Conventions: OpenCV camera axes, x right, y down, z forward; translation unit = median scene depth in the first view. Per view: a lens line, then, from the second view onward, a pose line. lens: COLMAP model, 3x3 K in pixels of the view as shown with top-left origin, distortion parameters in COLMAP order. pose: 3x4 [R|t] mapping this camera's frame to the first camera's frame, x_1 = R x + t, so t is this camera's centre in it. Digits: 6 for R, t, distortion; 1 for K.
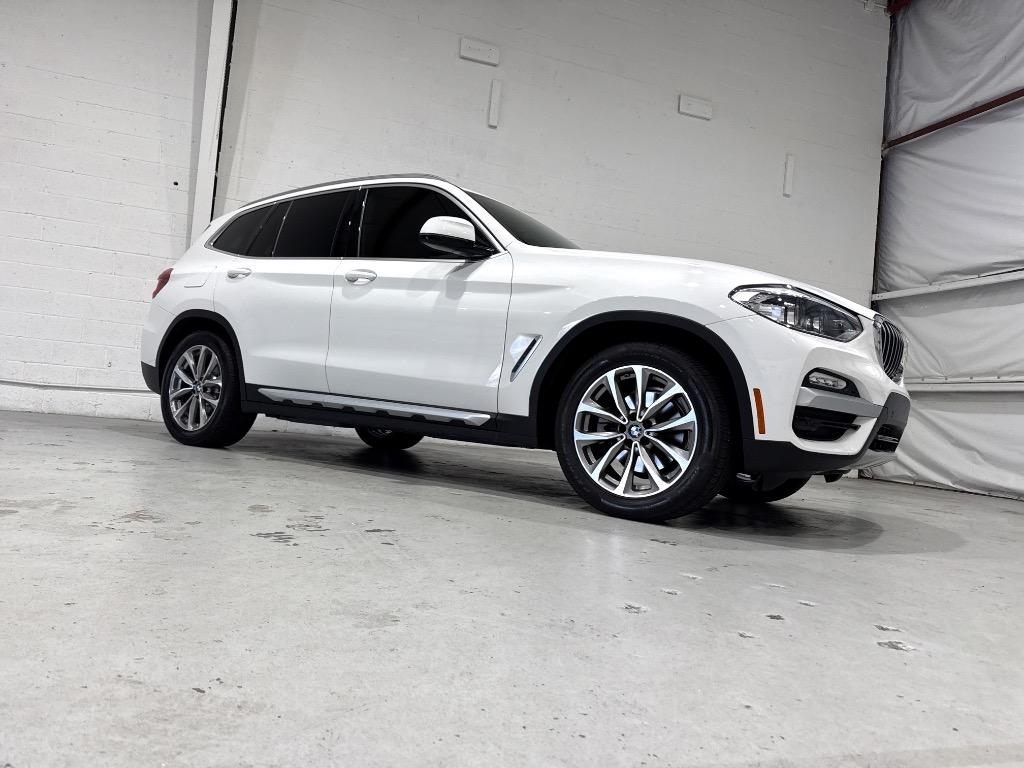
lens RADIAL K [[737.1, 0, 519.6], [0, 737.1, 380.8], [0, 0, 1]] dist [0.003667, 0.000090]
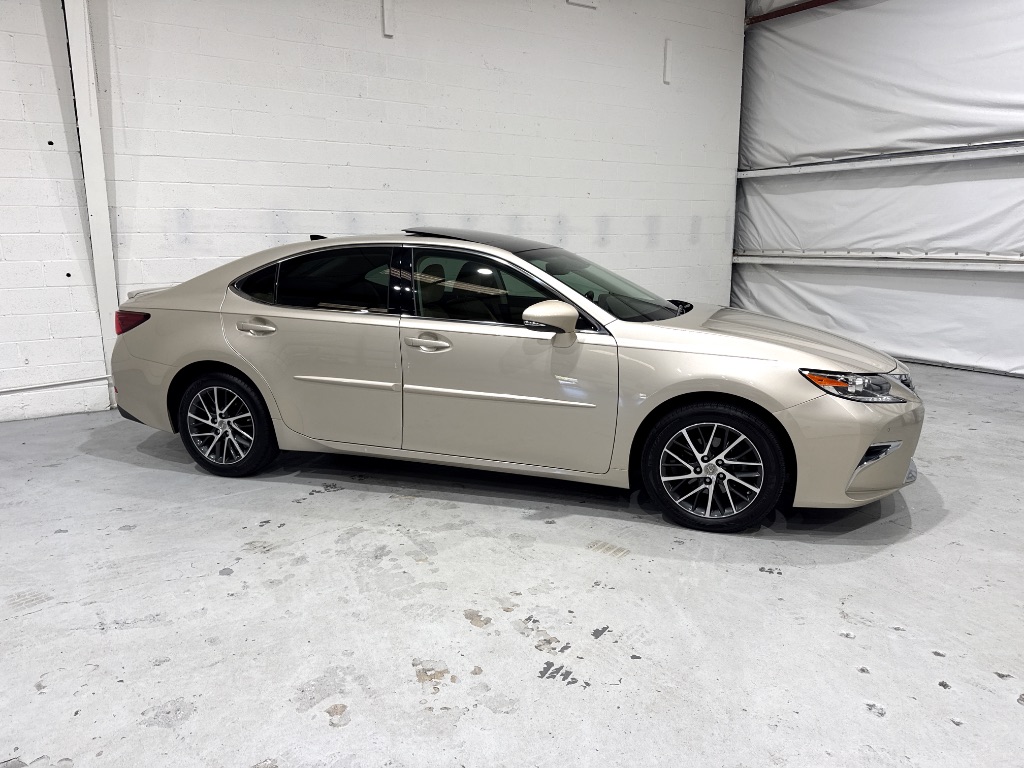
lens RADIAL K [[735.2, 0, 512.8], [0, 735.2, 385.3], [0, 0, 1]] dist [0.026796, -0.034154]
pose [[0.962673, -0.147397, 0.227013, -0.183179], [0.084005, 0.960004, 0.267087, -0.180508], [-0.257301, -0.238048, 0.936552, -0.014389]]
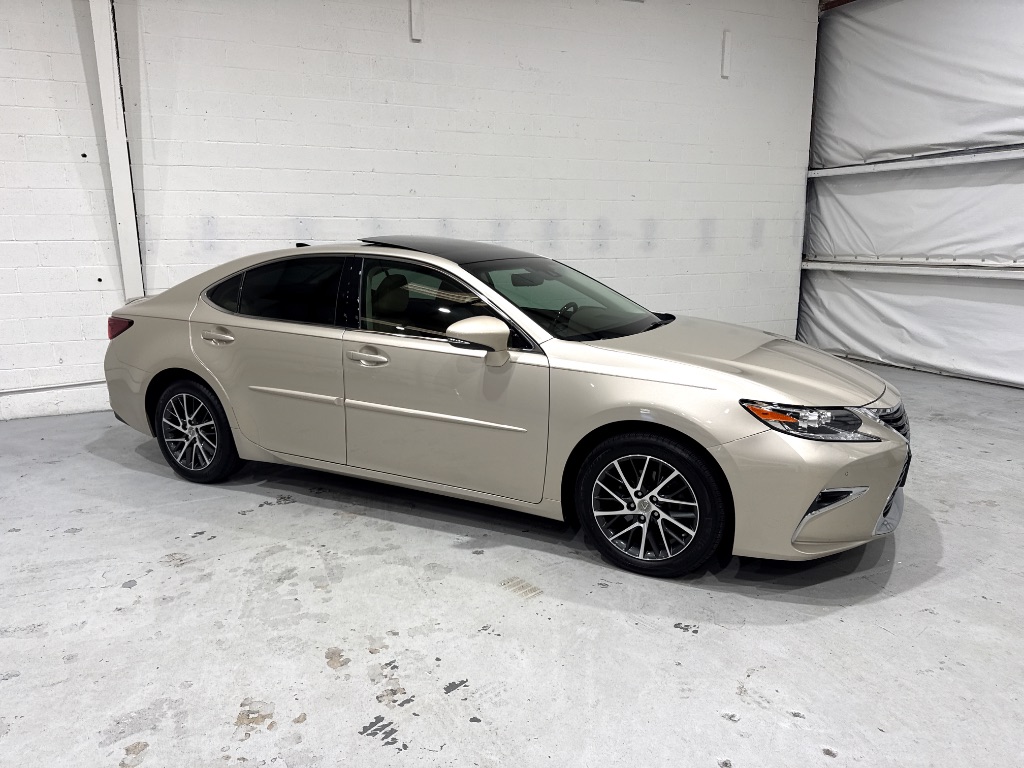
lens RADIAL K [[738.1, 0, 509.1], [0, 738.1, 385.0], [0, 0, 1]] dist [0.006313, -0.007195]
pose [[0.990497, -0.117141, 0.072071, -0.044253], [0.095532, 0.962949, 0.252197, -0.174000], [-0.098943, -0.242915, 0.964988, -0.002692]]
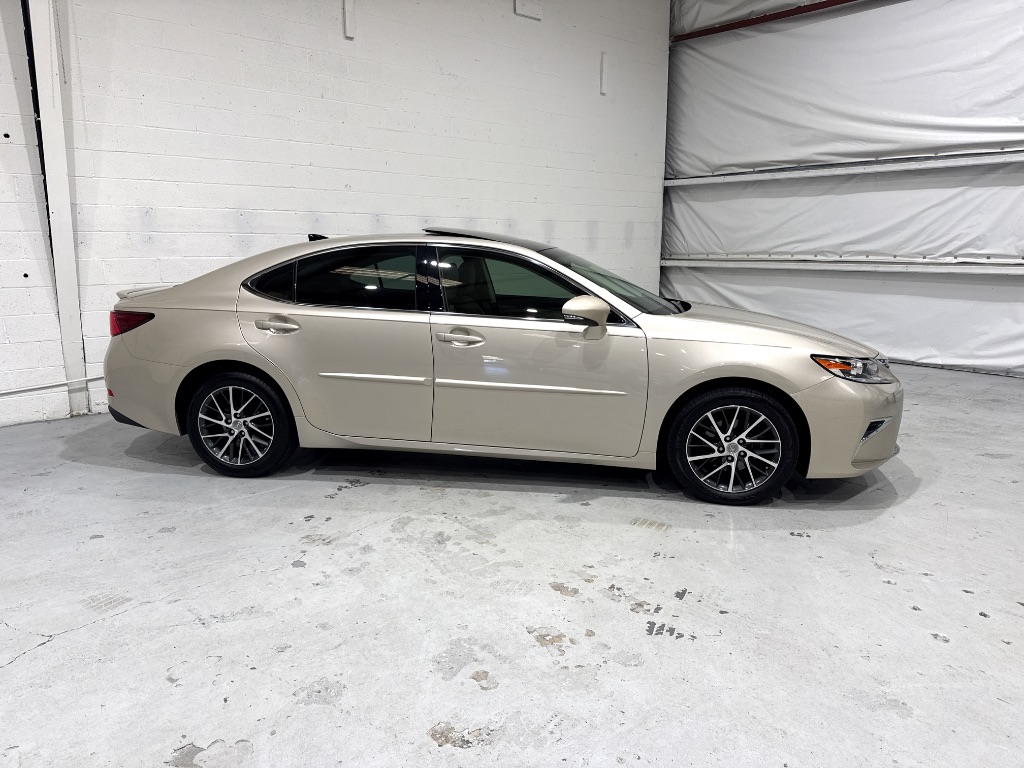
lens RADIAL K [[733.4, 0, 508.0], [0, 733.4, 387.3], [0, 0, 1]] dist [0.034225, -0.043186]
pose [[0.914621, -0.168637, 0.367464, -0.305497], [0.066910, 0.959463, 0.273778, -0.186461], [-0.398737, -0.225816, 0.888828, -0.004436]]
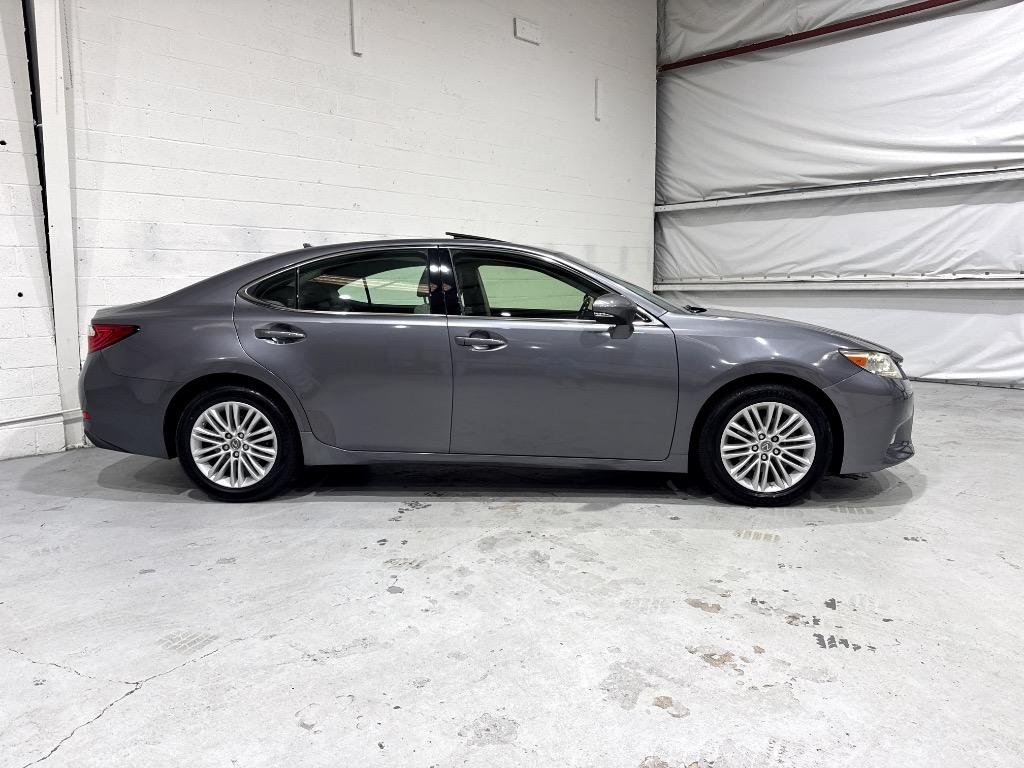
lens RADIAL K [[734.3, 0, 509.2], [0, 734.3, 384.8], [0, 0, 1]] dist [0.026824, -0.033744]
pose [[0.880812, -0.166373, 0.443272, -0.385472], [0.071922, 0.972380, 0.222048, -0.157845], [-0.467971, -0.163701, 0.868450, 0.072161]]
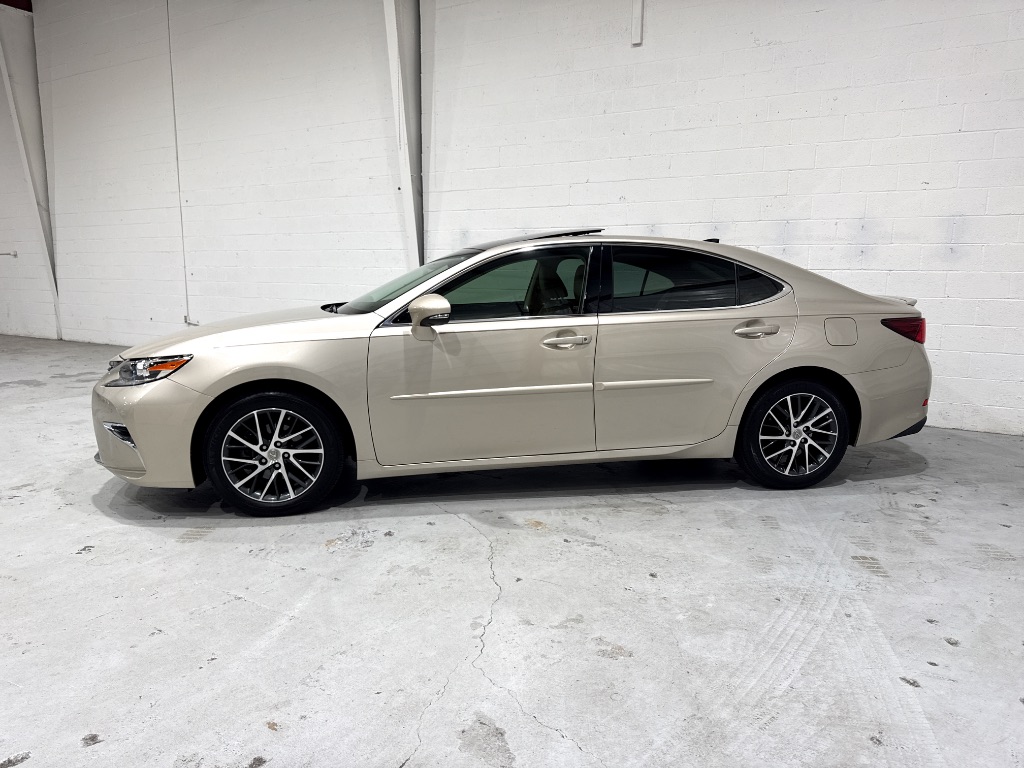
lens RADIAL K [[736.0, 0, 510.6], [0, 736.0, 384.5], [0, 0, 1]] dist [0.025549, -0.034007]
pose [[0.650052, 0.025751, -0.759453, 0.631082], [0.091921, 0.989422, 0.112228, -0.058081], [0.754310, -0.142763, 0.640809, 0.281906]]
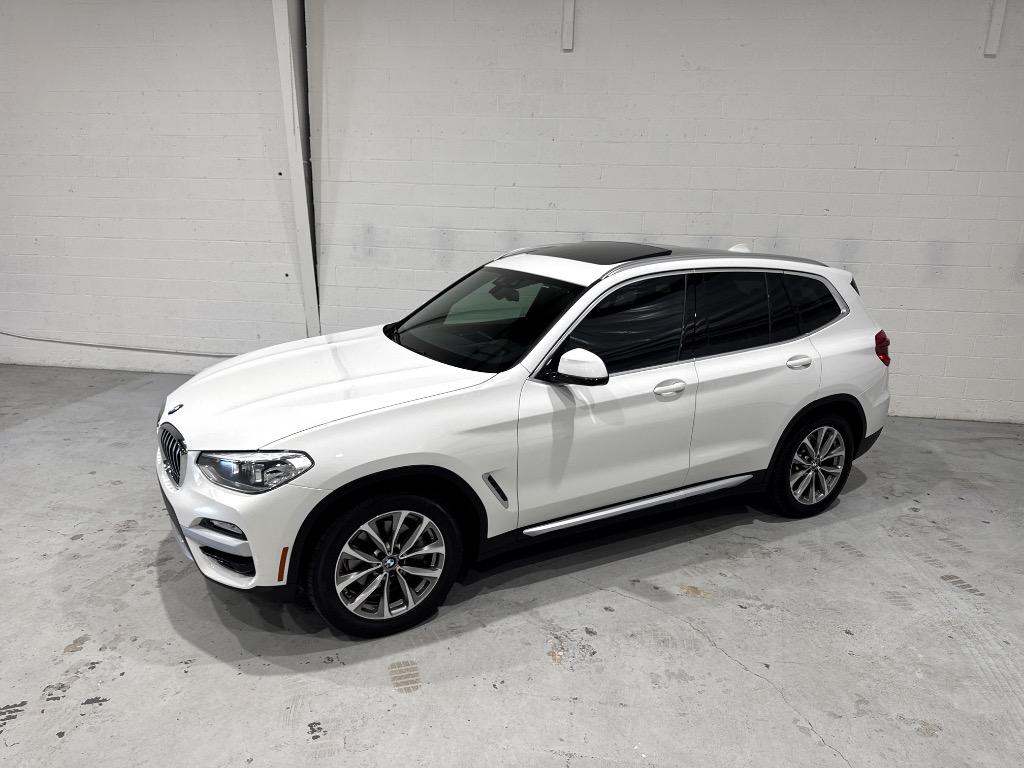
lens RADIAL K [[737.4, 0, 506.0], [0, 737.4, 386.3], [0, 0, 1]] dist [0.024079, -0.028610]
pose [[0.893207, 0.038294, -0.448012, 0.356390], [0.085536, 0.963702, 0.252908, -0.210855], [0.441435, -0.264221, 0.857510, 0.101132]]
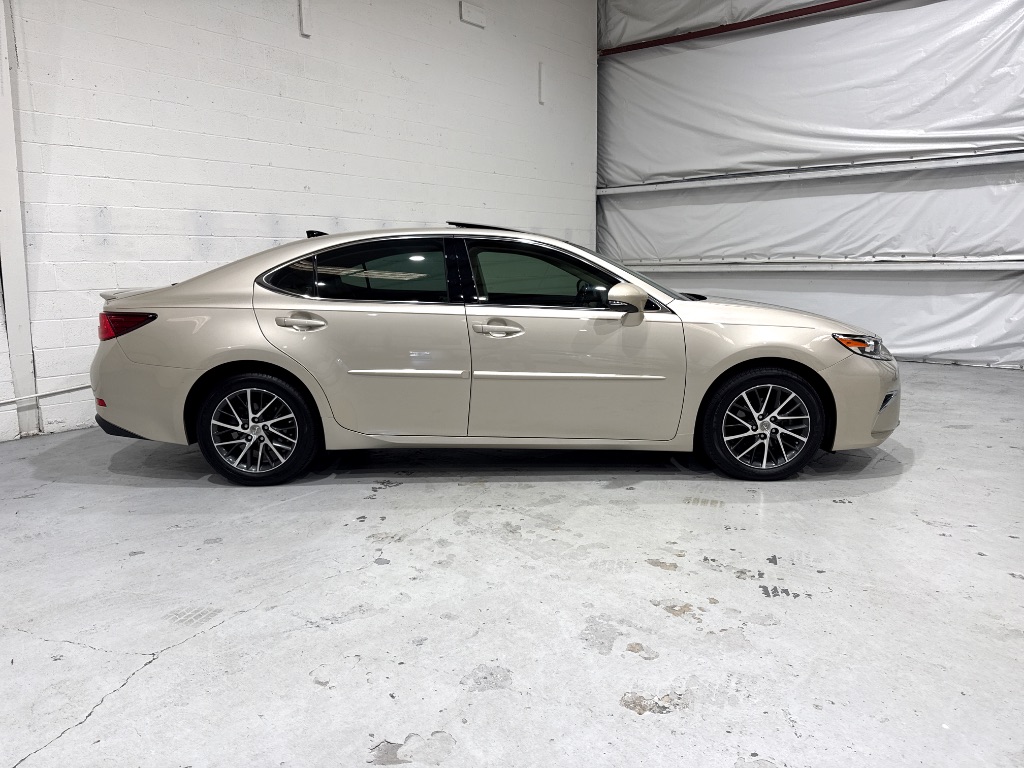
lens RADIAL K [[732.5, 0, 512.0], [0, 732.5, 387.0], [0, 0, 1]] dist [0.046959, -0.064975]
pose [[0.835499, -0.194351, 0.513973, -0.421998], [0.063276, 0.963168, 0.261348, -0.172425], [-0.545836, -0.185834, 0.817024, 0.054518]]
